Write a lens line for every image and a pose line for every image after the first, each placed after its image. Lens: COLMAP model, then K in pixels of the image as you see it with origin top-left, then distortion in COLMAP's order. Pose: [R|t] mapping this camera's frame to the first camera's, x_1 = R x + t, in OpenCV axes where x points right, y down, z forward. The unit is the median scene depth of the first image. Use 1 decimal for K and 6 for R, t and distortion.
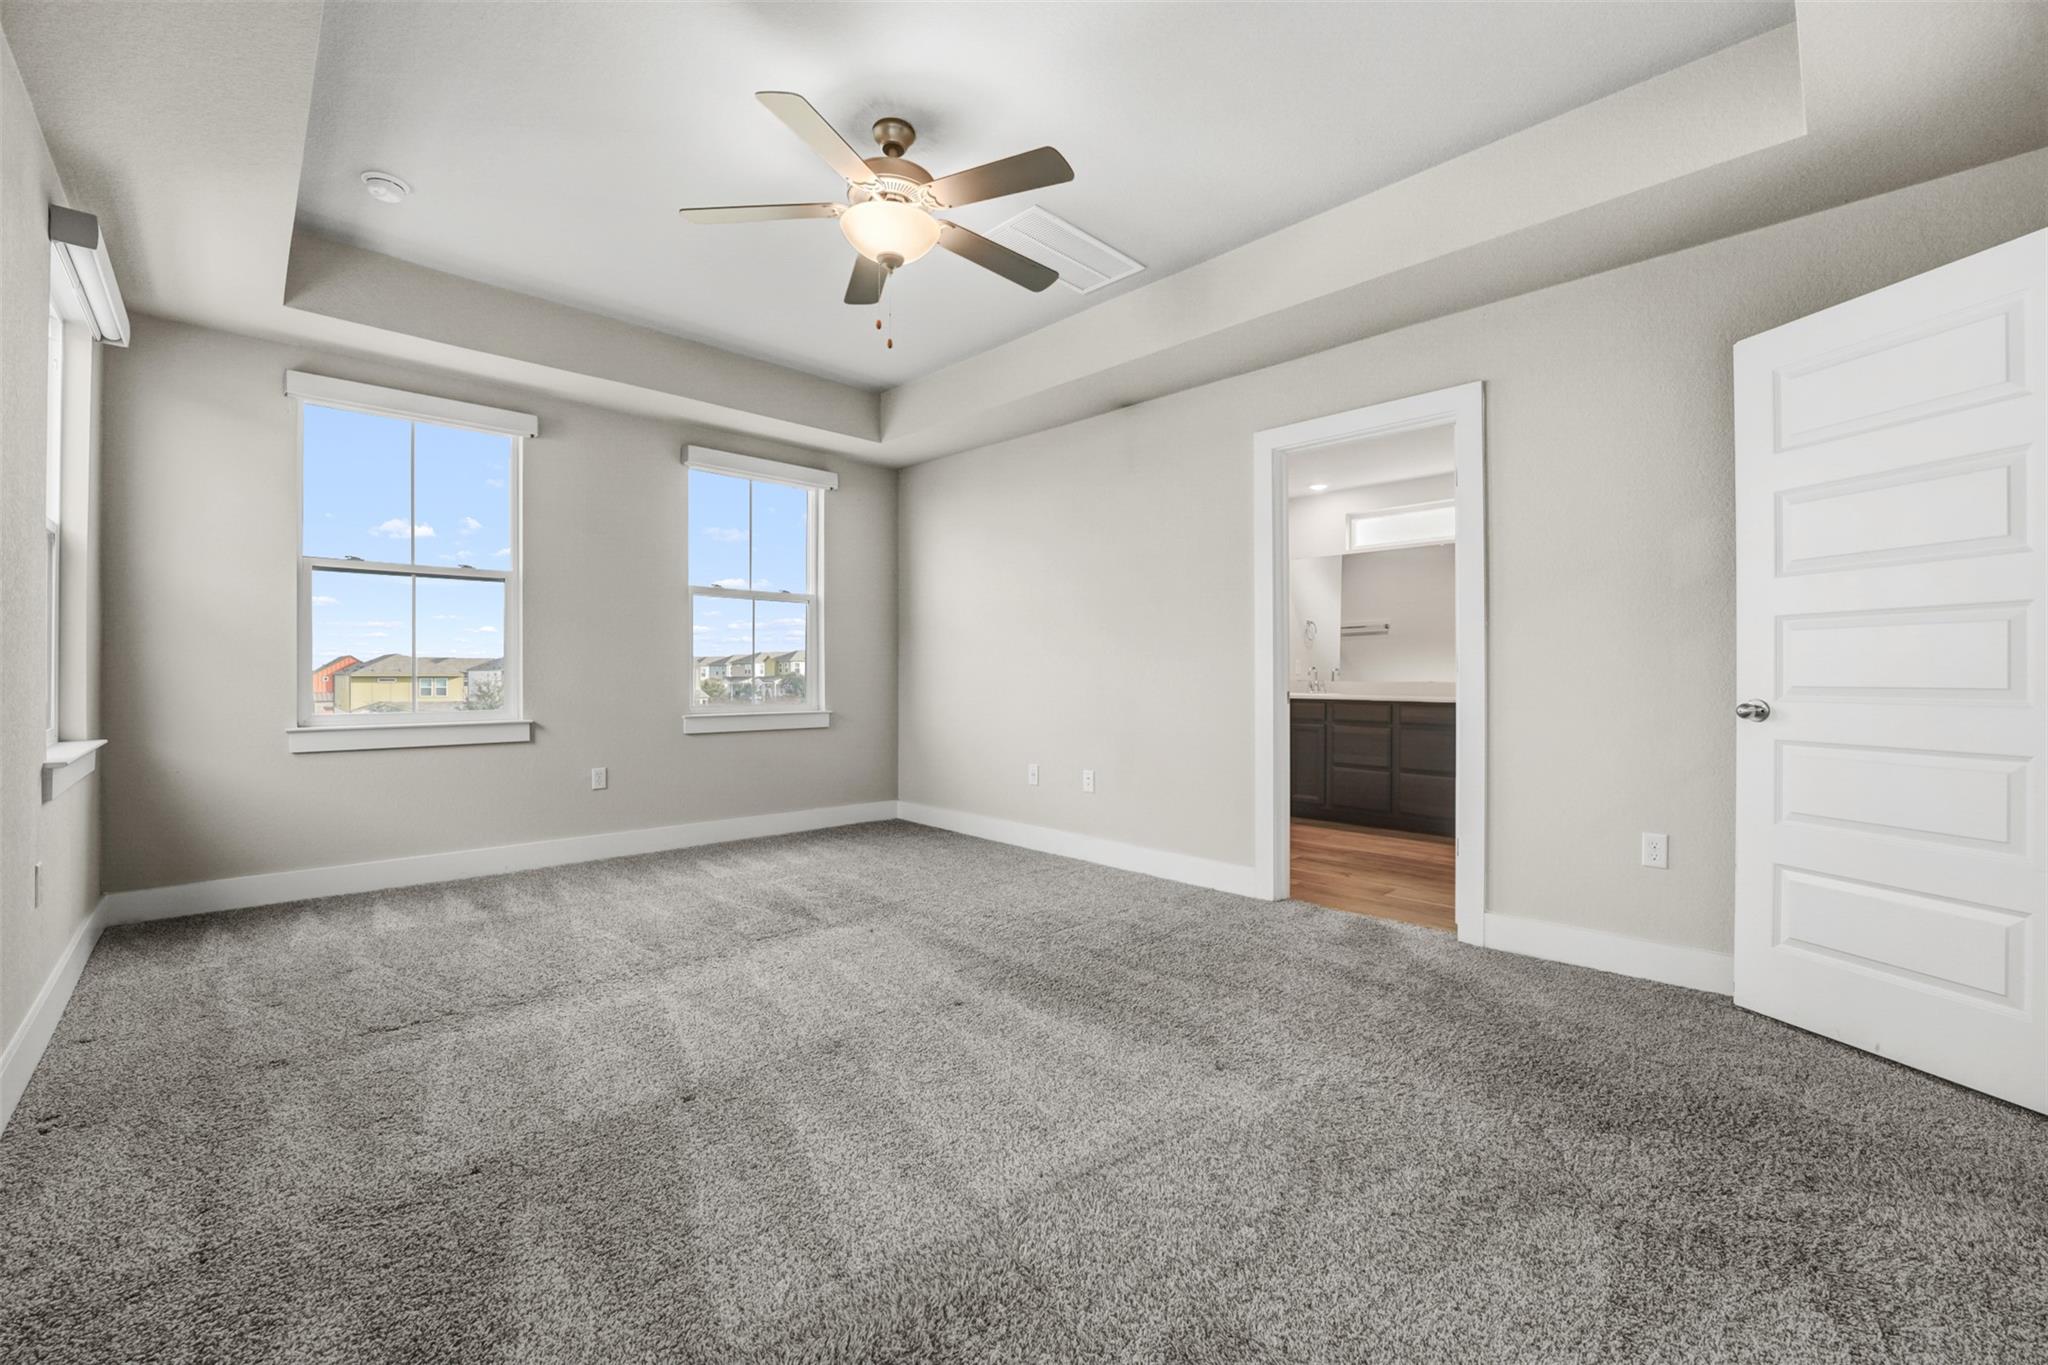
lens RADIAL K [[832.8, 0, 1024.0], [0, 832.8, 682.5], [0, 0, 1]] dist [-0.031295, 0.005190]
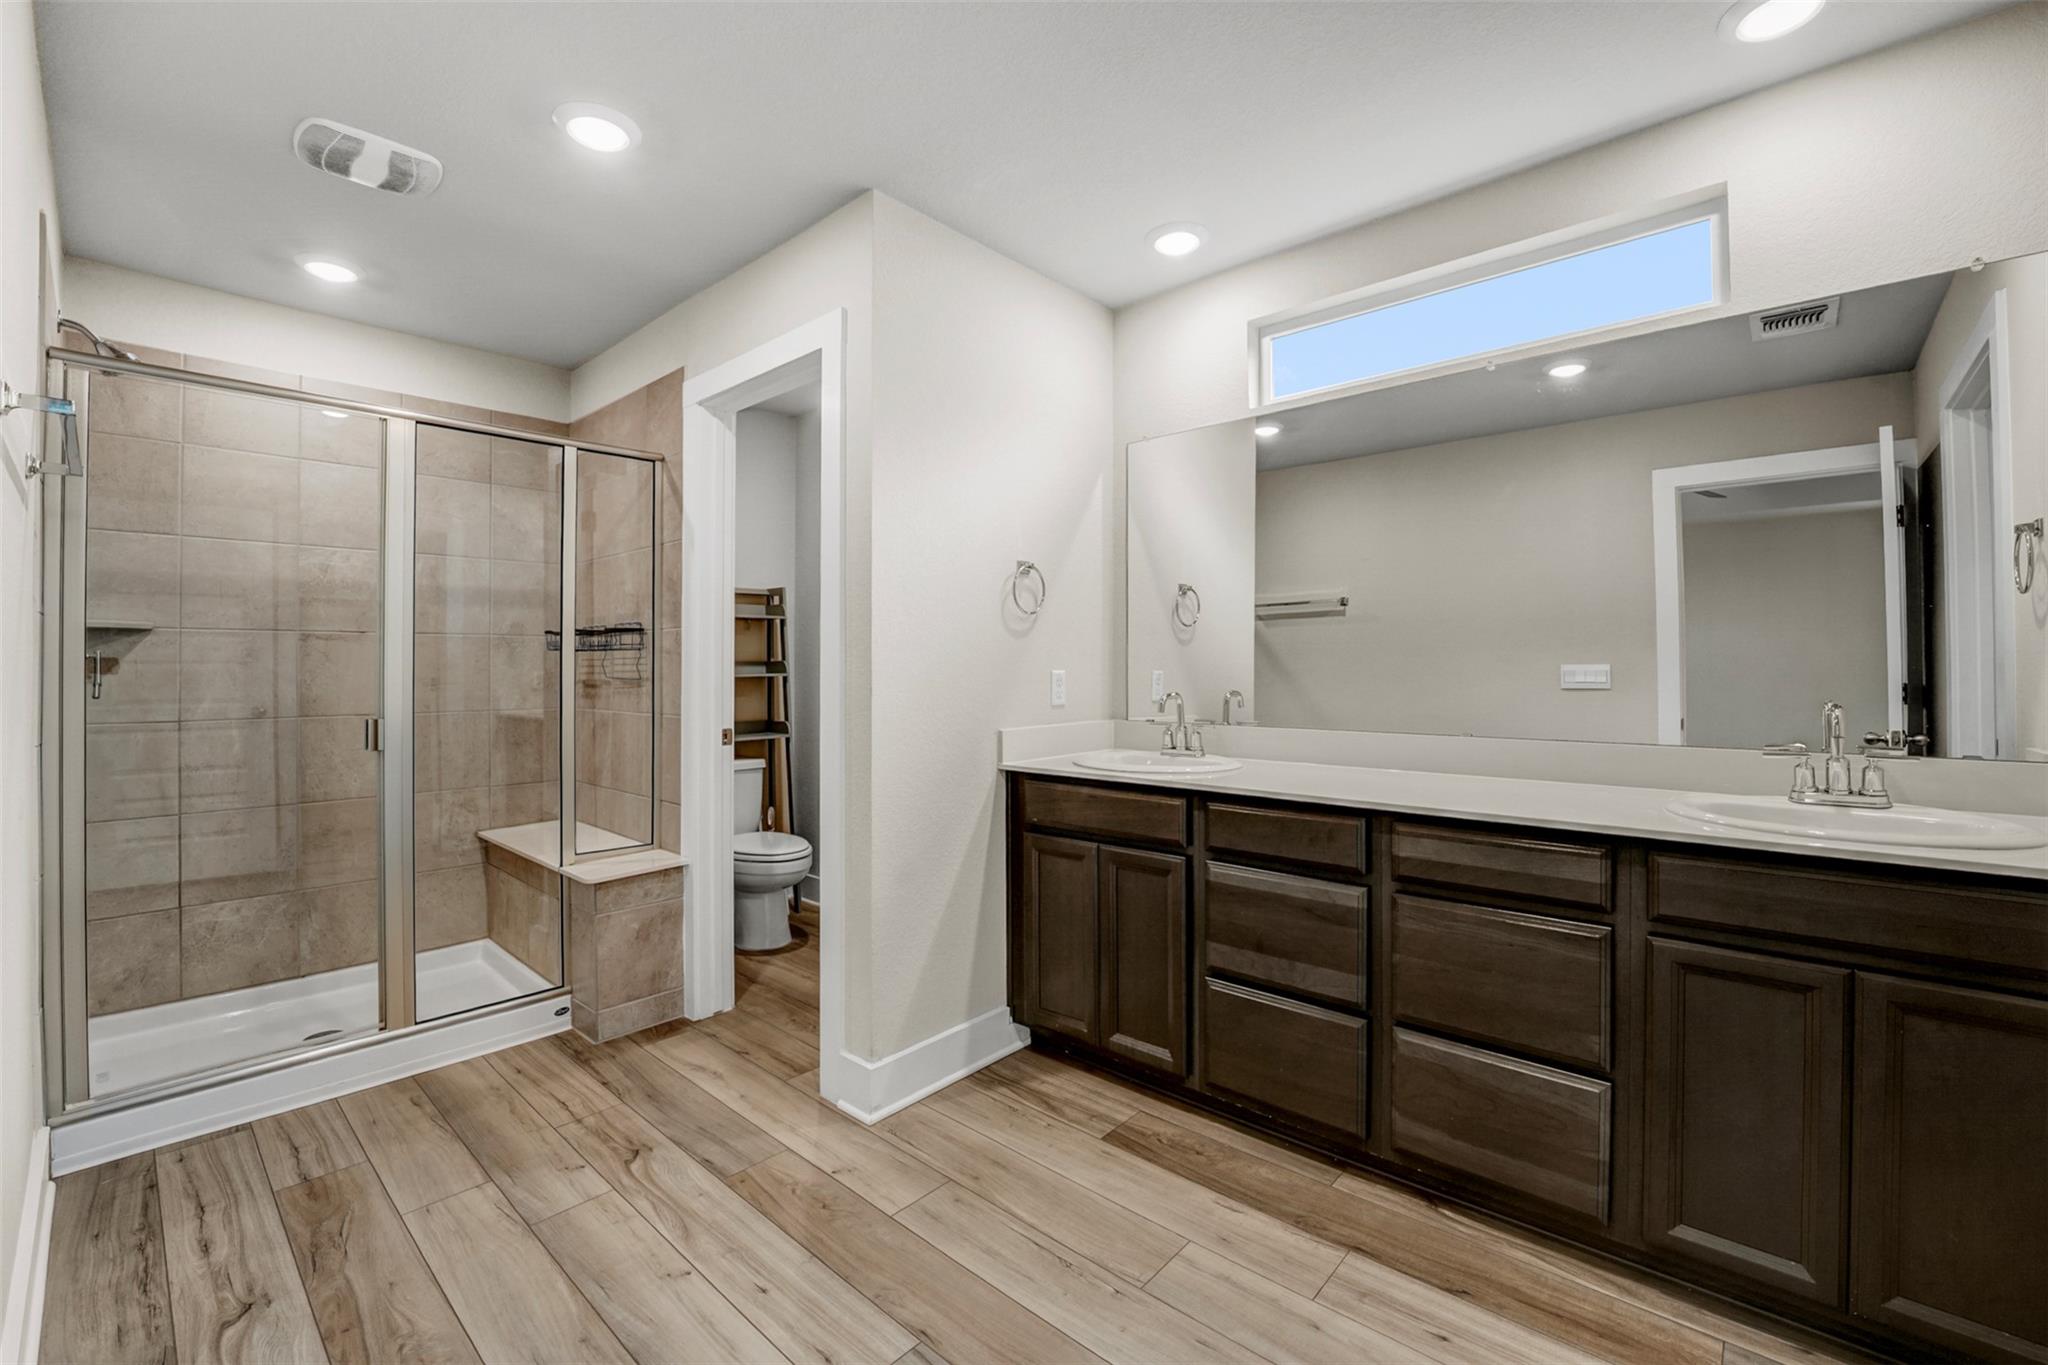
lens RADIAL K [[832.8, 0, 1024.0], [0, 832.8, 682.5], [0, 0, 1]] dist [-0.031295, 0.005190]
pose [[0.998488, -0.009435, 0.054147, 0.253767], [0.009749, 0.999937, -0.005529, -0.020150], [-0.054091, 0.006048, 0.998518, 0.596929]]
